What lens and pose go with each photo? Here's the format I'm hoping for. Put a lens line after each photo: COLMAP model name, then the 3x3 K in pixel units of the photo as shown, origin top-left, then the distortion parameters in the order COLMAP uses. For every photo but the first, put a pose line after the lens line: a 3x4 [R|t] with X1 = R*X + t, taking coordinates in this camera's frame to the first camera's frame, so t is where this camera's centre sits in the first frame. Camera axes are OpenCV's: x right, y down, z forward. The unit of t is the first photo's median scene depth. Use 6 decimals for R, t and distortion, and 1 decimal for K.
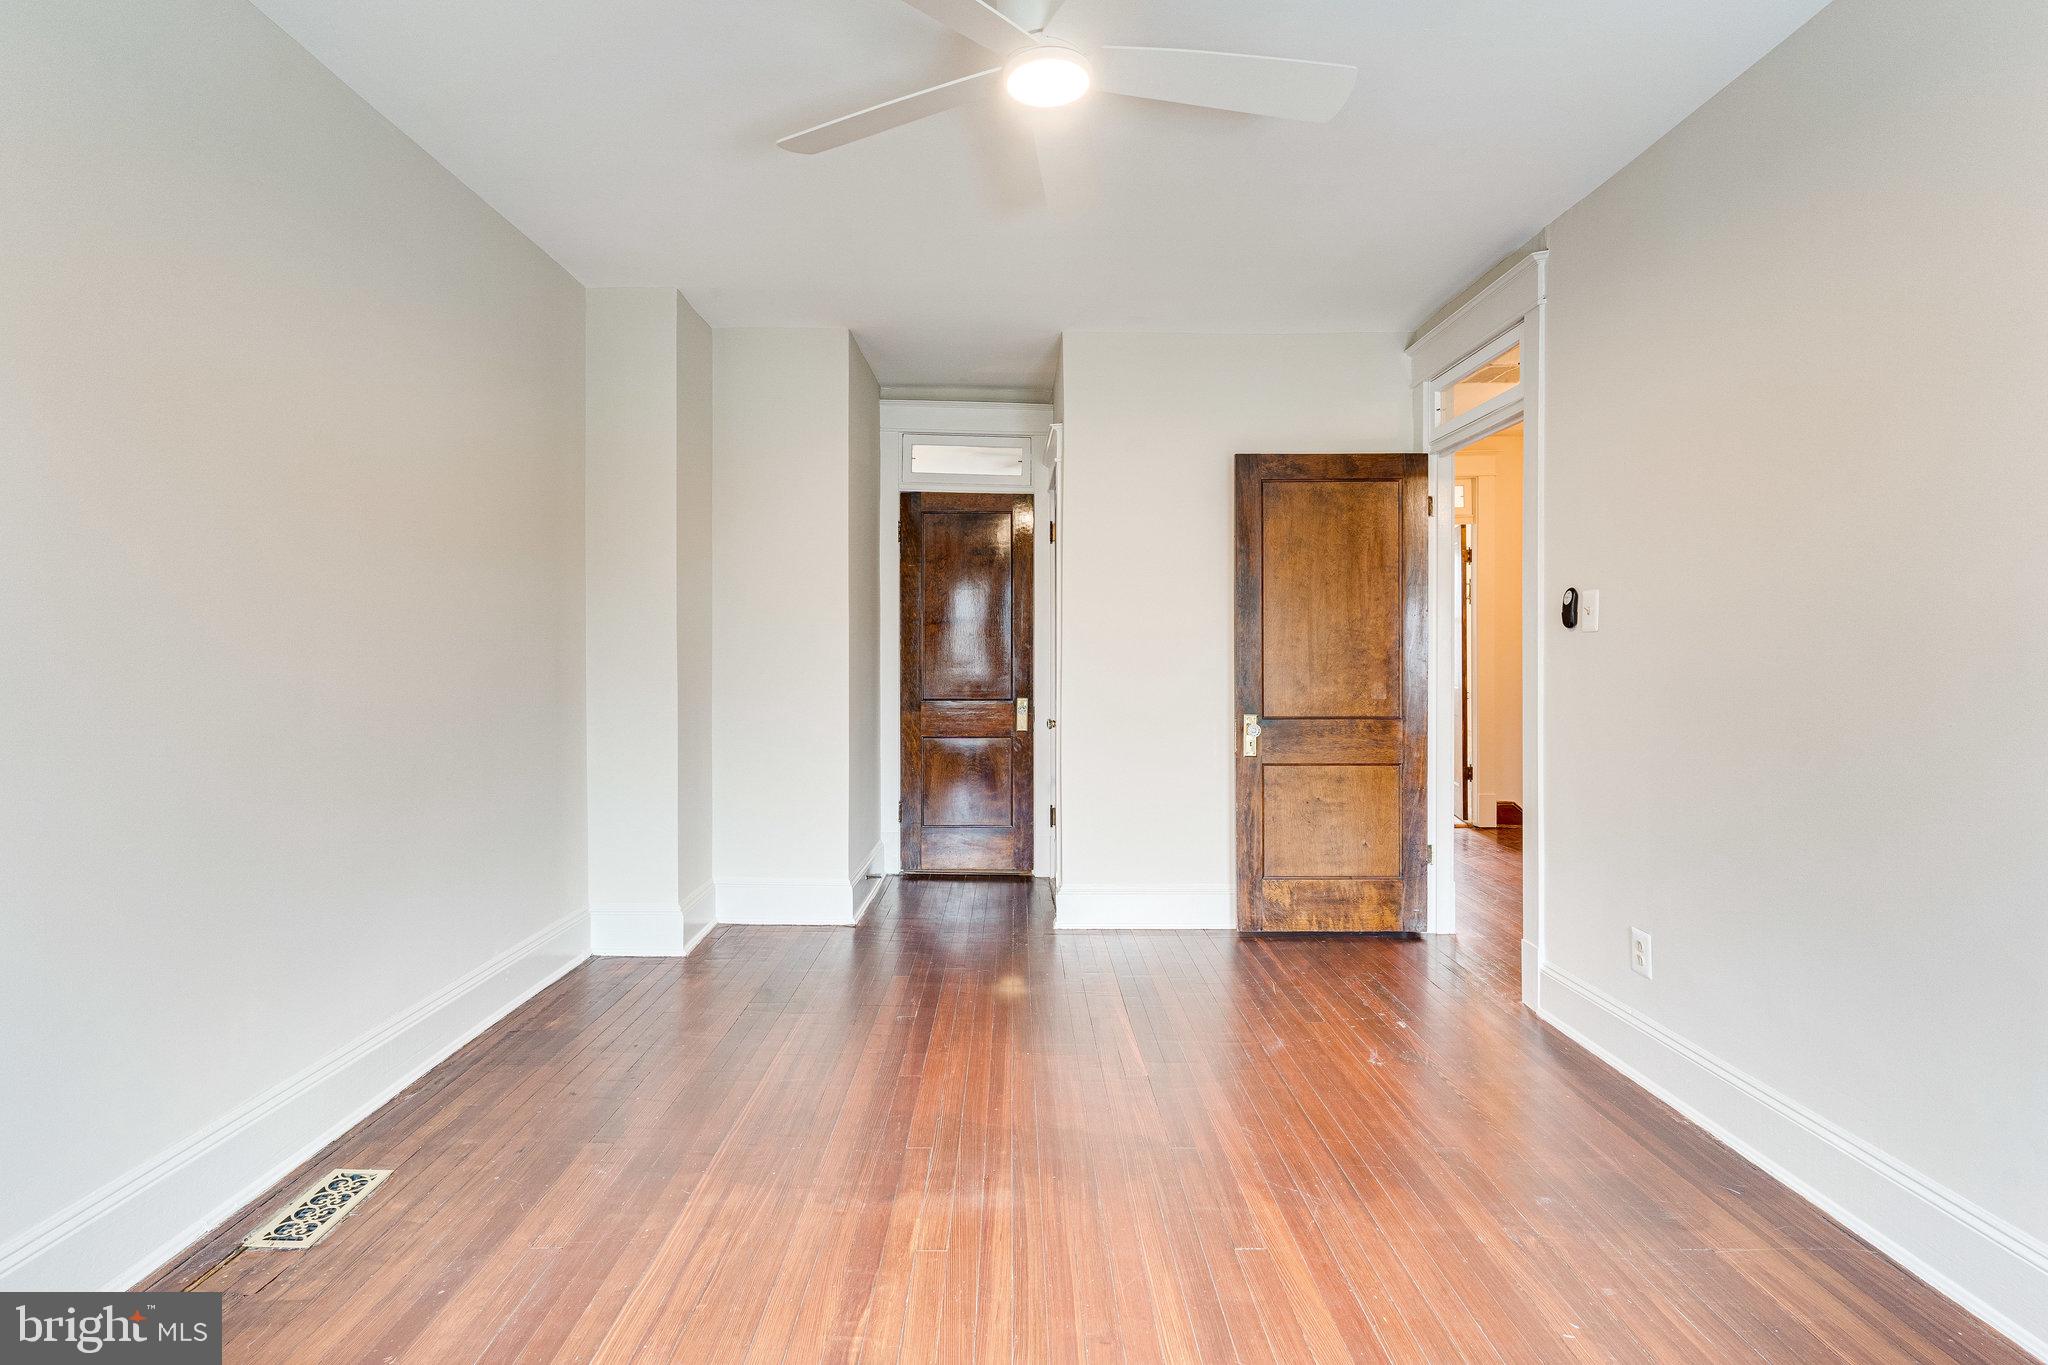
lens RADIAL K [[988.5, 0, 1027.2], [0, 988.5, 664.5], [0, 0, 1]] dist [0.002568, 0.000920]
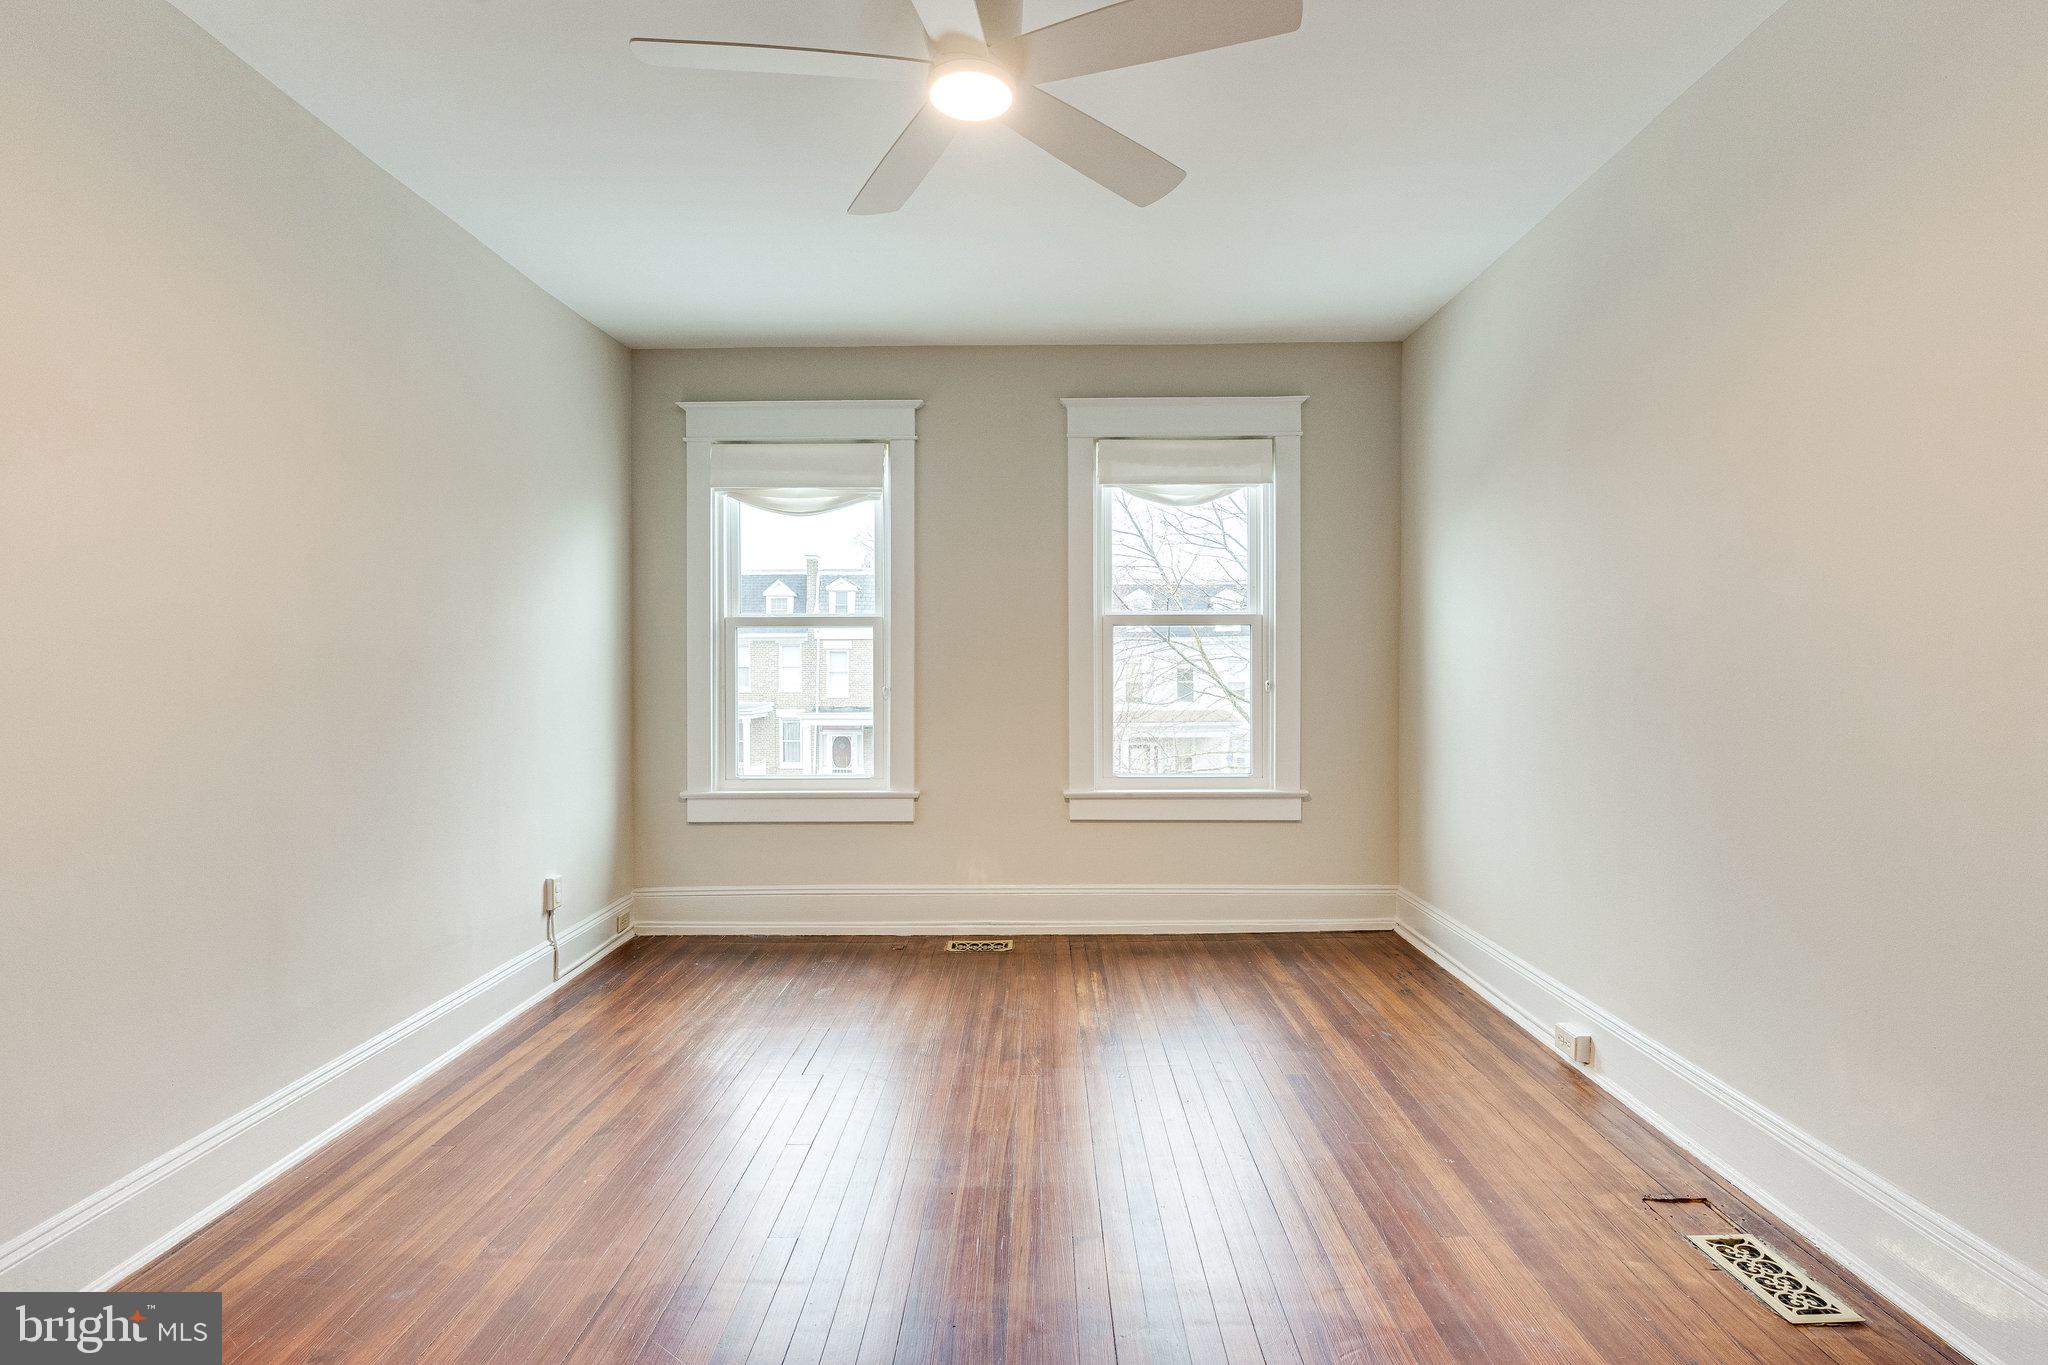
lens RADIAL K [[973.2, 0, 1025.6], [0, 973.2, 675.8], [0, 0, 1]] dist [0.000275, 0.000940]
pose [[-0.999613, 0.002313, 0.027714, -0.028729], [0.002850, 0.999809, 0.019343, -0.010943], [-0.027664, 0.019414, -0.999429, 0.951524]]
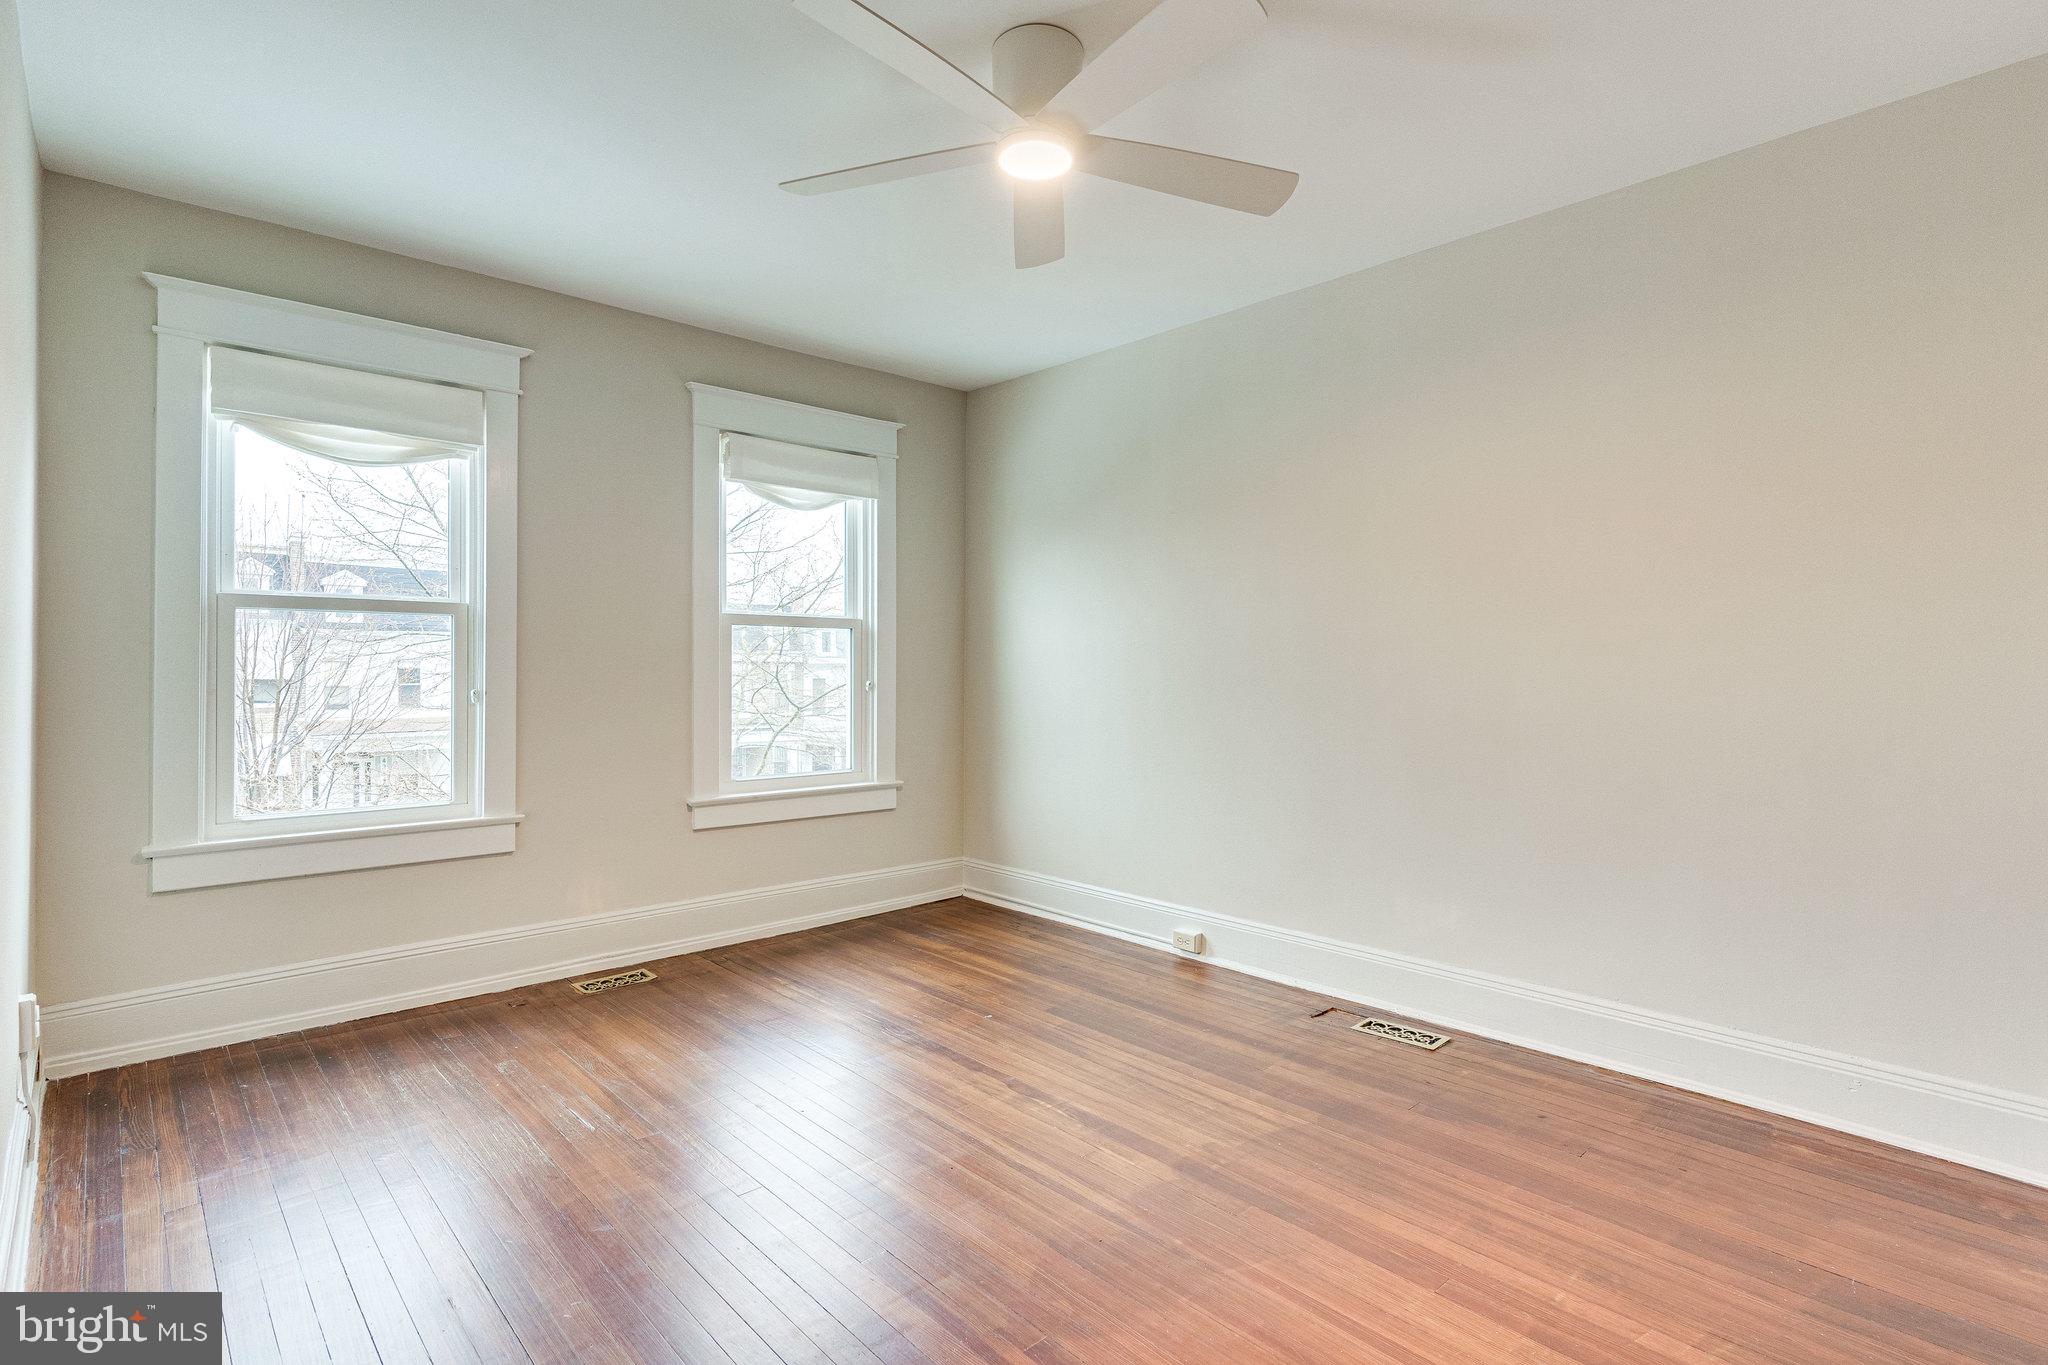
lens RADIAL K [[1001.5, 0, 1022.6], [0, 1001.5, 667.5], [0, 0, 1]] dist [0.003081, 0.001017]
pose [[-0.747813, -0.004518, -0.663894, 0.378023], [-0.012024, 0.999905, 0.006739, -0.010666], [0.663800, 0.013023, -0.747797, 0.883269]]
